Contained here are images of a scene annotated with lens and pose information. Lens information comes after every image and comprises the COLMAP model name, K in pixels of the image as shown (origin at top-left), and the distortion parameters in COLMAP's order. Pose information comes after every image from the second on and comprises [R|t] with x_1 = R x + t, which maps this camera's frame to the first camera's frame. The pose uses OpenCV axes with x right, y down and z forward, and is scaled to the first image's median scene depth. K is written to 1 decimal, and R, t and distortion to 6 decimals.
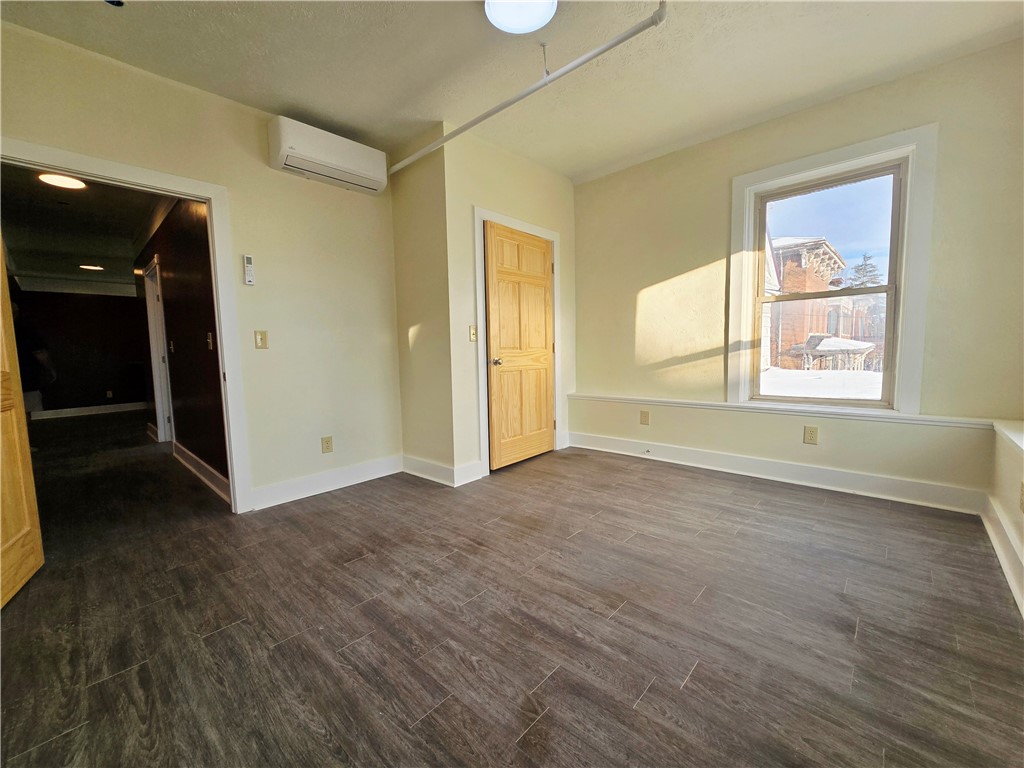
lens RADIAL K [[418.2, 0, 510.0], [0, 418.2, 385.6], [0, 0, 1]] dist [-0.002748, -0.000571]
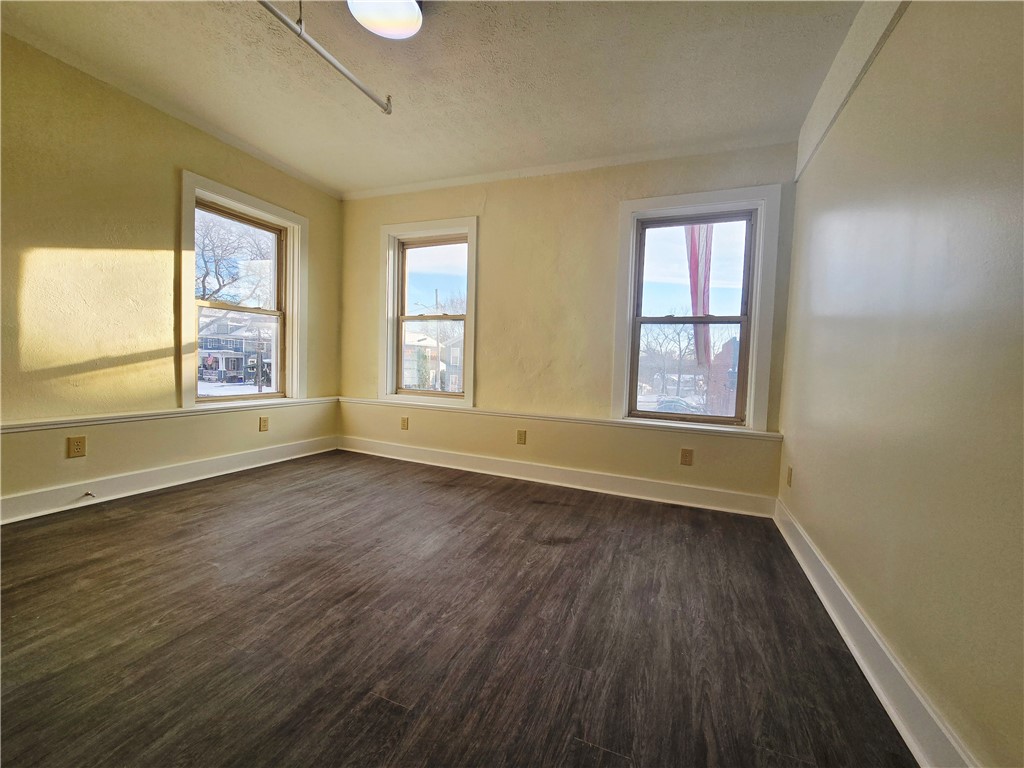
lens RADIAL K [[418.2, 0, 510.0], [0, 418.2, 385.6], [0, 0, 1]] dist [-0.002748, -0.000571]
pose [[-0.352442, -0.042952, 0.934848, -0.864080], [0.048709, 0.996750, 0.064159, -0.048419], [-0.934565, 0.068148, -0.349204, 0.926862]]
